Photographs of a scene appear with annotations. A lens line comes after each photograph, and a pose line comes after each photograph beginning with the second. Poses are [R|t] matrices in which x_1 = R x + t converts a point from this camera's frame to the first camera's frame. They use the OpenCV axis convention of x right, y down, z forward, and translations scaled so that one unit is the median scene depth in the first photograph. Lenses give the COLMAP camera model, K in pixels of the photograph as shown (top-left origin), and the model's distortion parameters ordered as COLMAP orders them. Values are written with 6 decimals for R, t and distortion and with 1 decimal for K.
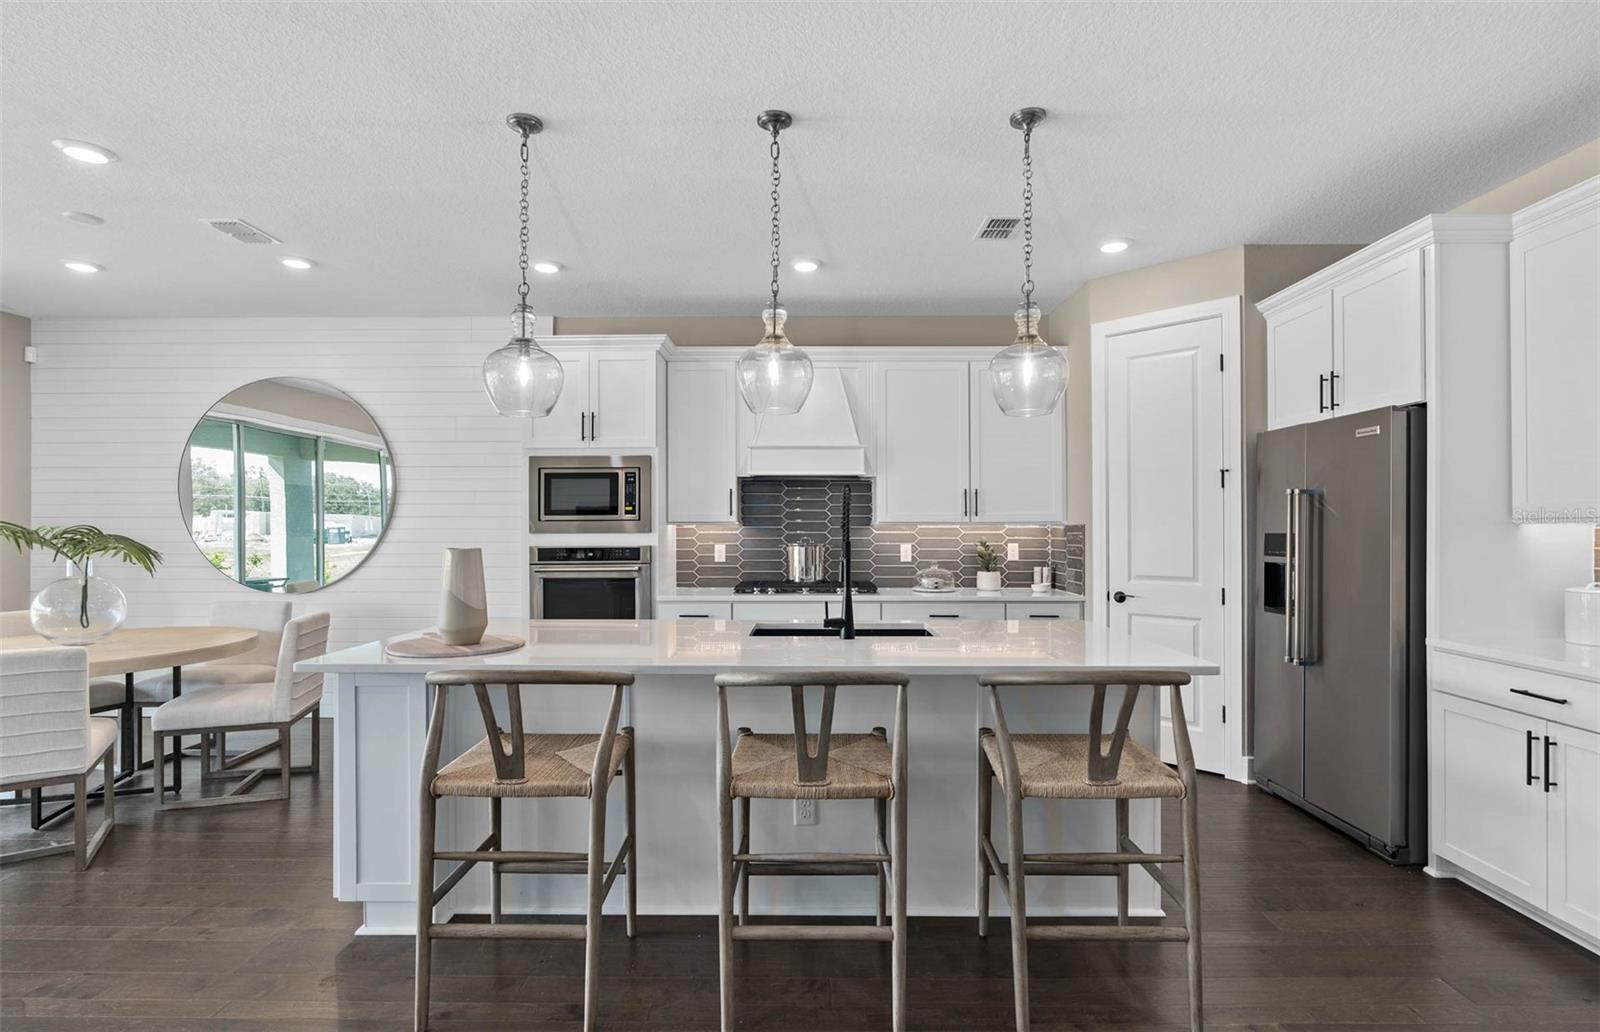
lens RADIAL K [[755.4, 0, 800.0], [0, 755.4, 523.2], [0, 0, 1]] dist [-0.003099, 0.000117]
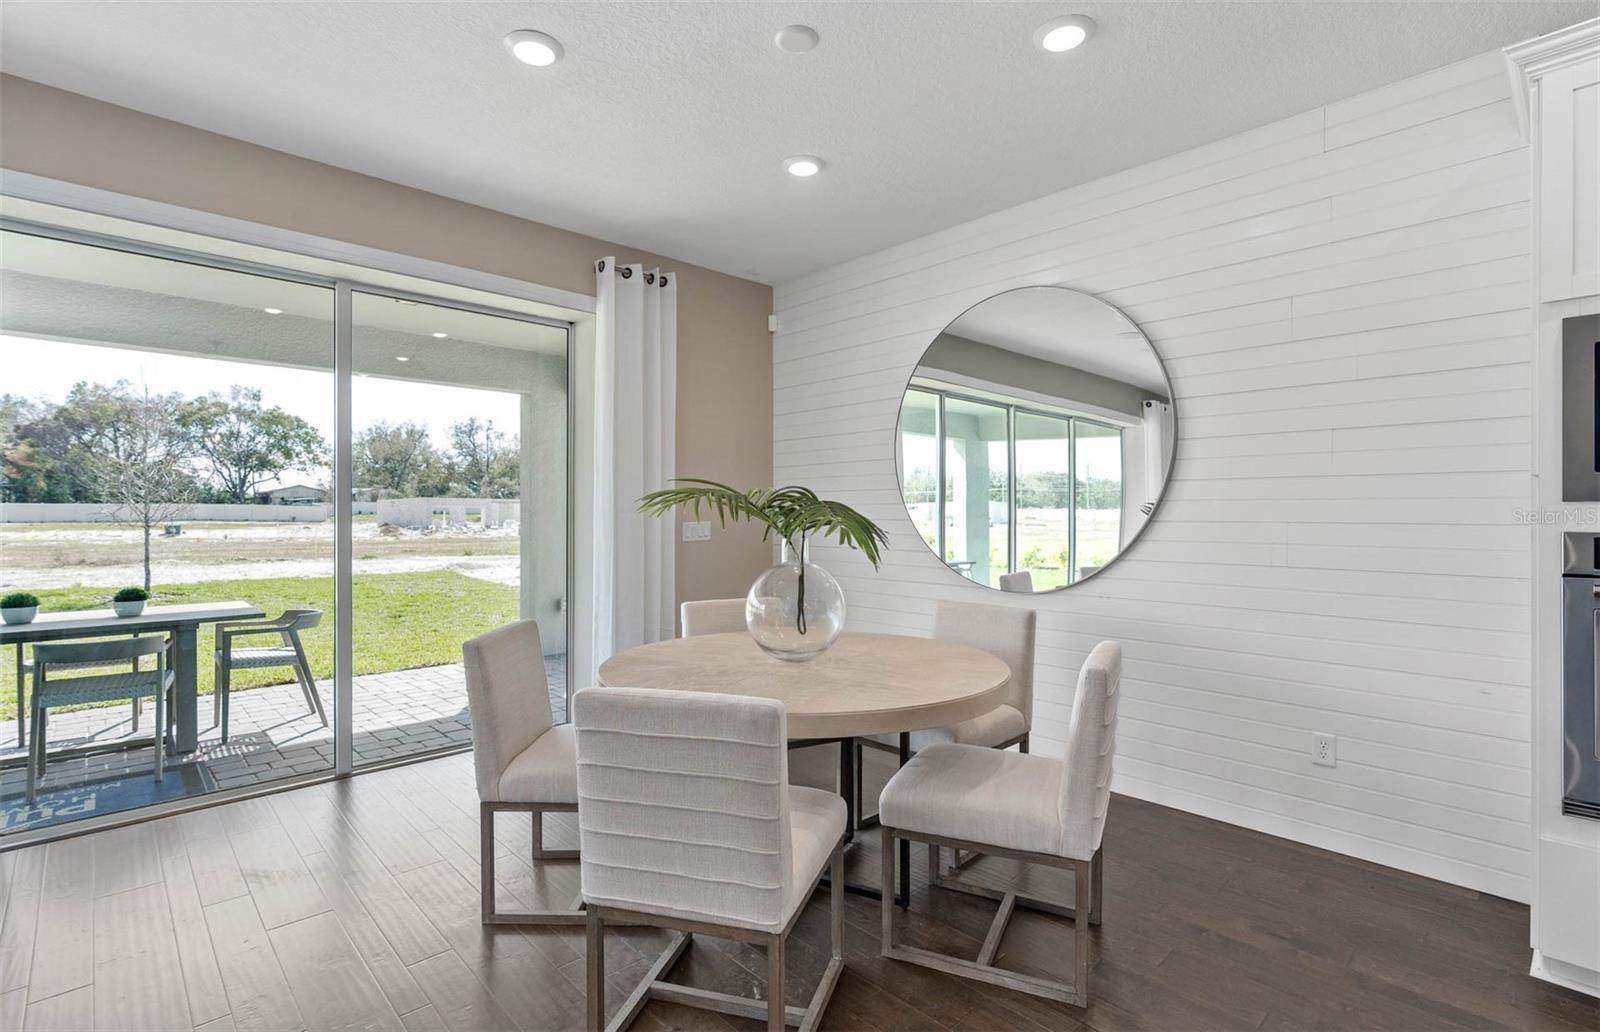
lens RADIAL K [[755.4, 0, 794.1], [0, 755.4, 517.7], [0, 0, 1]] dist [-0.003099, 0.000117]
pose [[0.694312, 0.004831, -0.719658, -0.445136], [0.000551, 0.999974, 0.007244, 0.023702], [0.719674, -0.005426, 0.694291, 0.504689]]
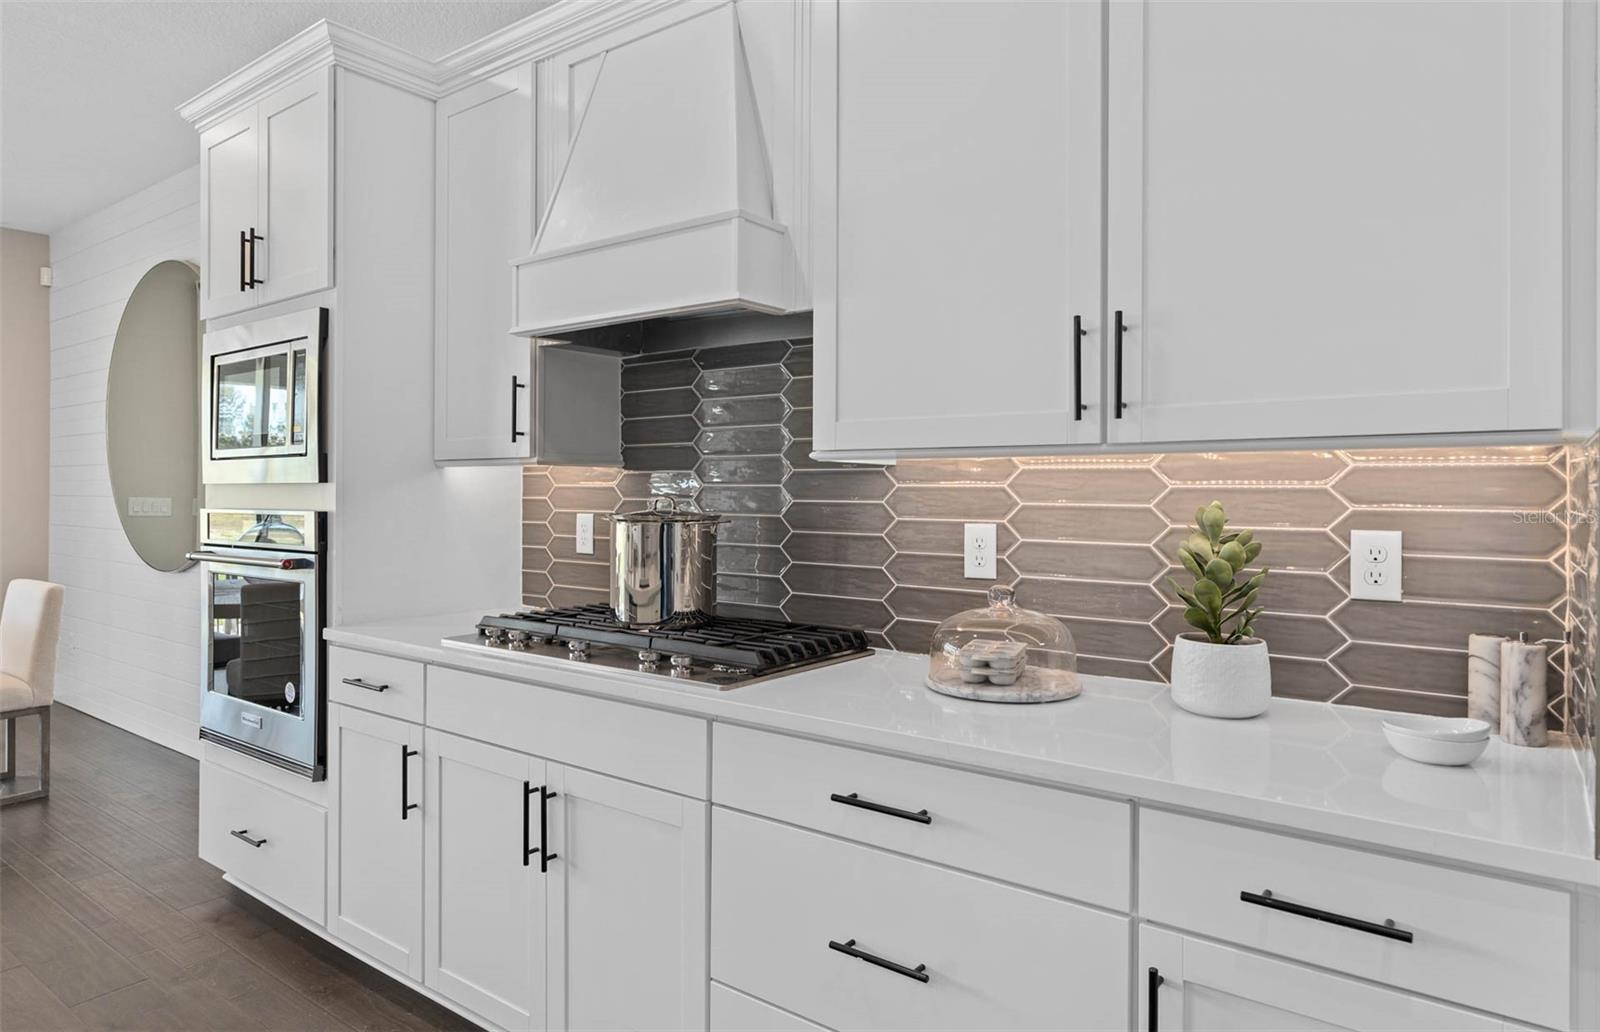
lens RADIAL K [[967.1, 0, 784.7], [0, 967.1, 492.1], [0, 0, 1]] dist [-0.004761, 0.002804]
pose [[0.803844, 0.005811, -0.594811, 0.441796], [-0.001886, 0.999972, 0.007219, 0.017287], [0.594837, -0.004681, 0.803833, 0.886226]]
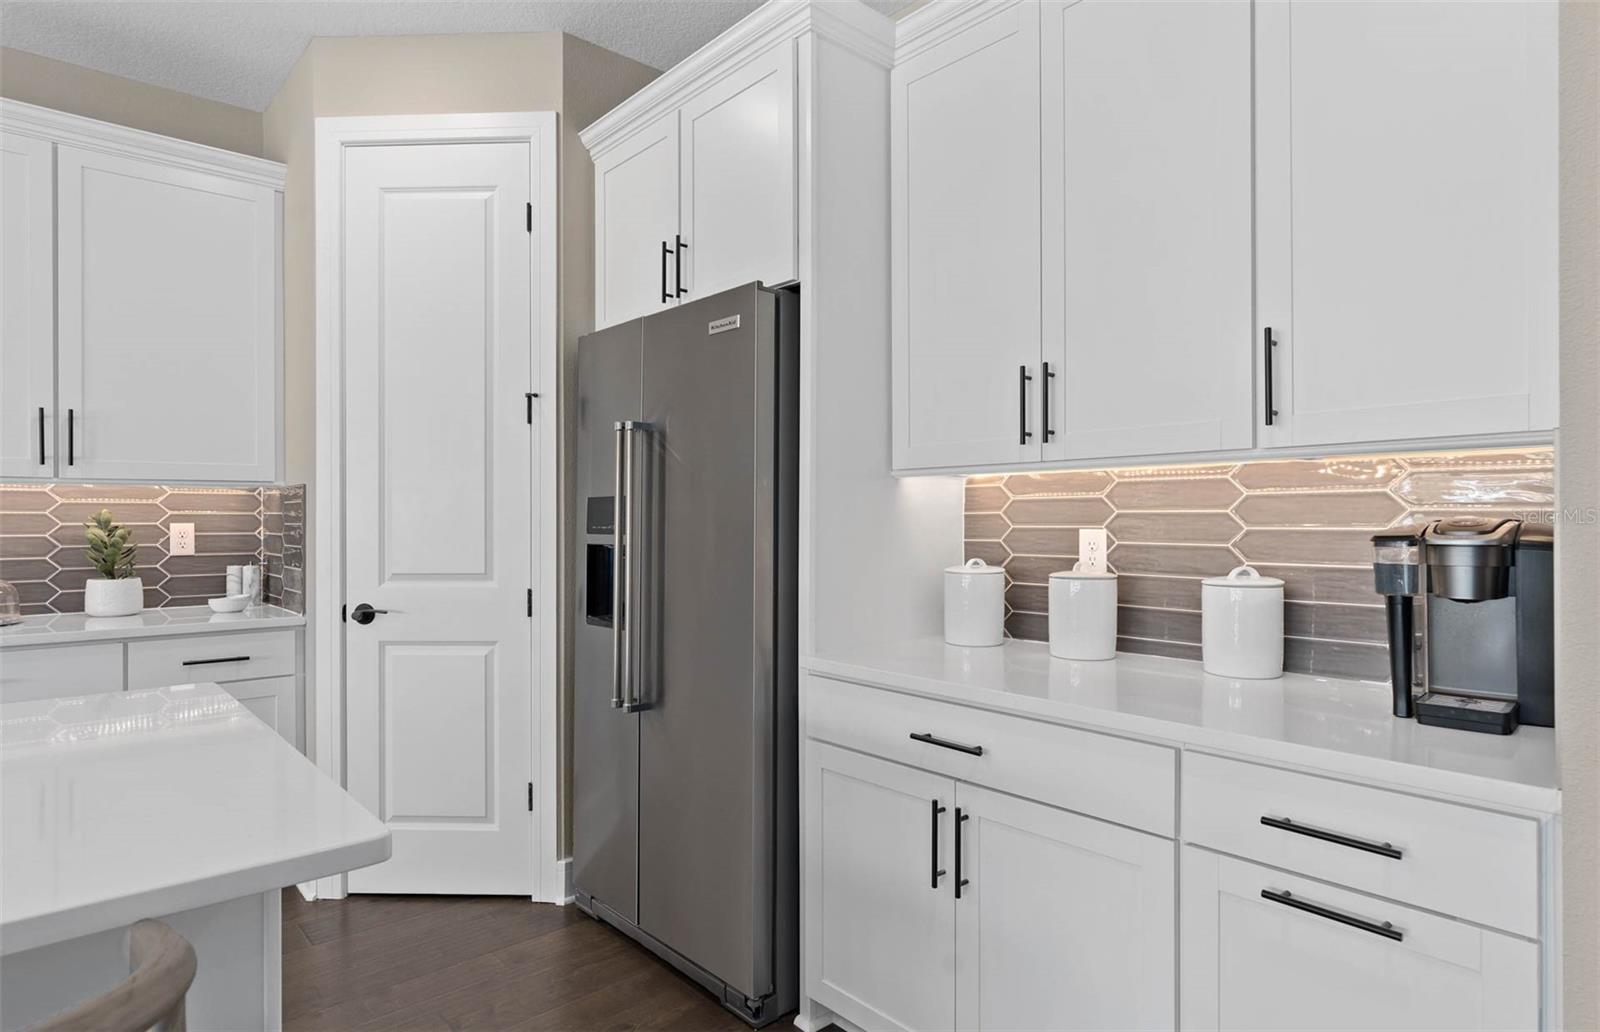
lens RADIAL K [[883.8, 0, 803.9], [0, 883.8, 510.6], [0, 0, 1]] dist [0.000828, 0.000223]
pose [[0.733590, 0.003226, 0.679584, 0.253336], [-0.003103, 0.999994, -0.001397, 0.024601], [-0.679585, -0.001084, 0.733596, 0.347871]]
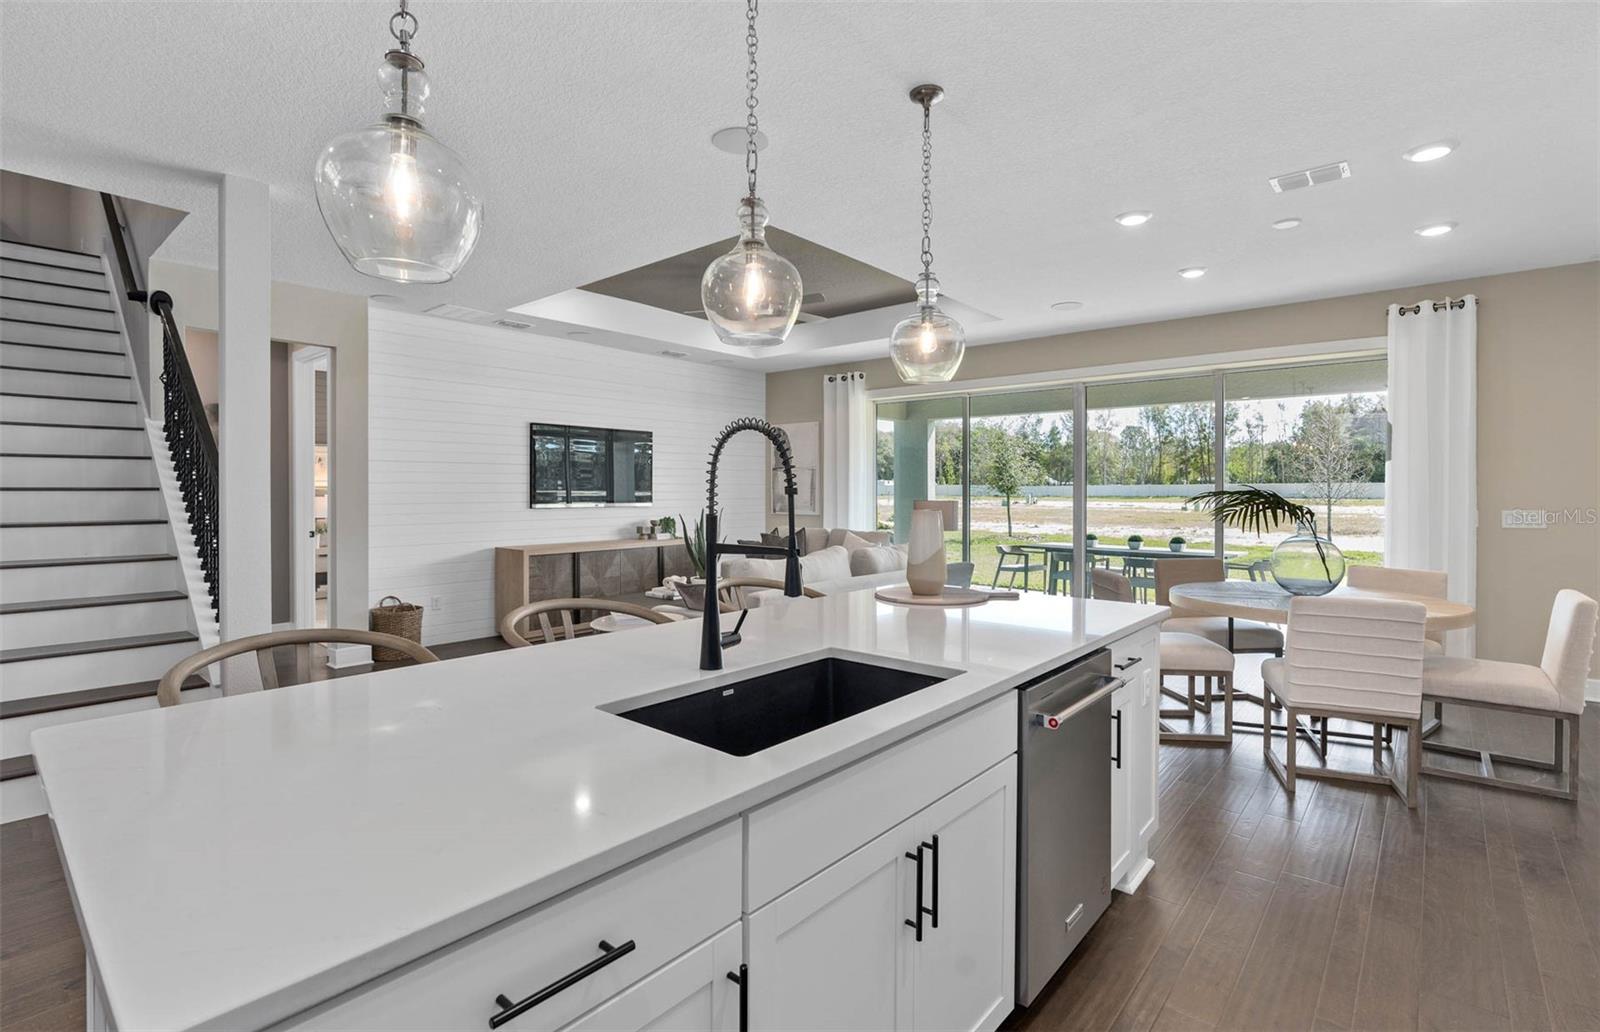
lens RADIAL K [[735.5, 0, 792.0], [0, 735.5, 514.1], [0, 0, 1]] dist [-0.004204, 0.001604]
pose [[-0.644885, 0.024710, -0.763880, 0.393961], [0.000630, 0.999494, 0.031799, 0.004365], [0.764279, 0.020026, -0.644574, 1.118664]]
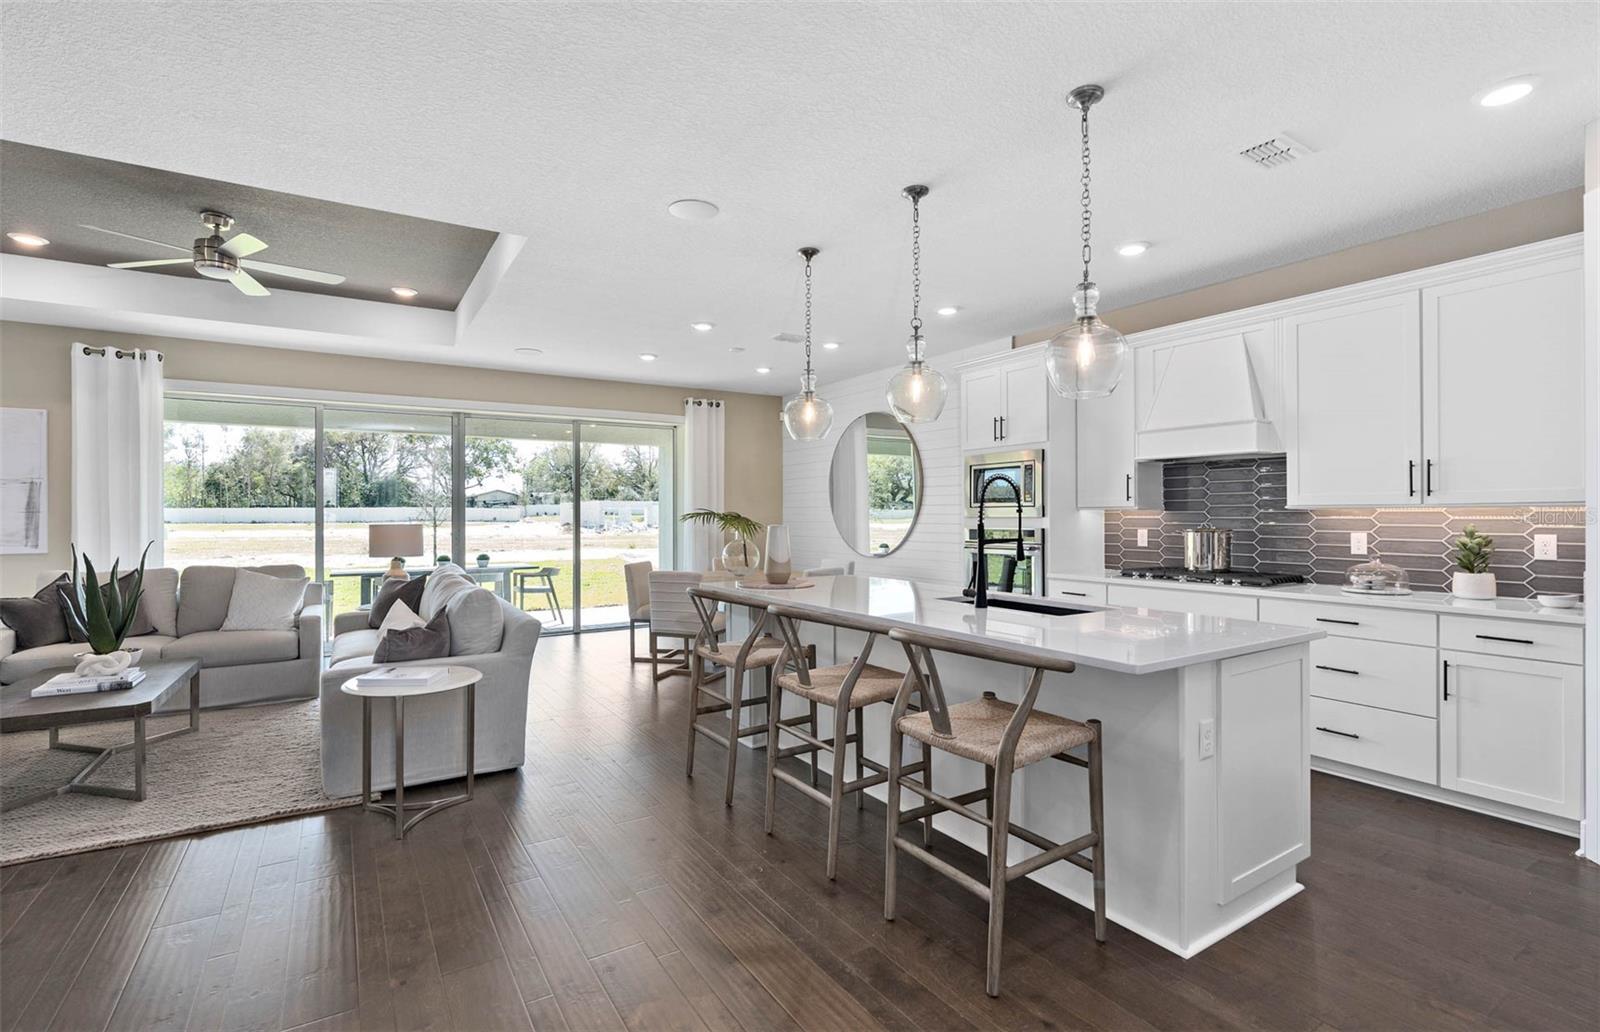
lens RADIAL K [[735.5, 0, 796.2], [0, 735.5, 515.1], [0, 0, 1]] dist [-0.004204, 0.001604]
pose [[0.545280, 0.000747, -0.838254, 0.656258], [0.005983, 0.999971, 0.004783, 0.003003], [0.838233, -0.007624, 0.545259, 0.111697]]
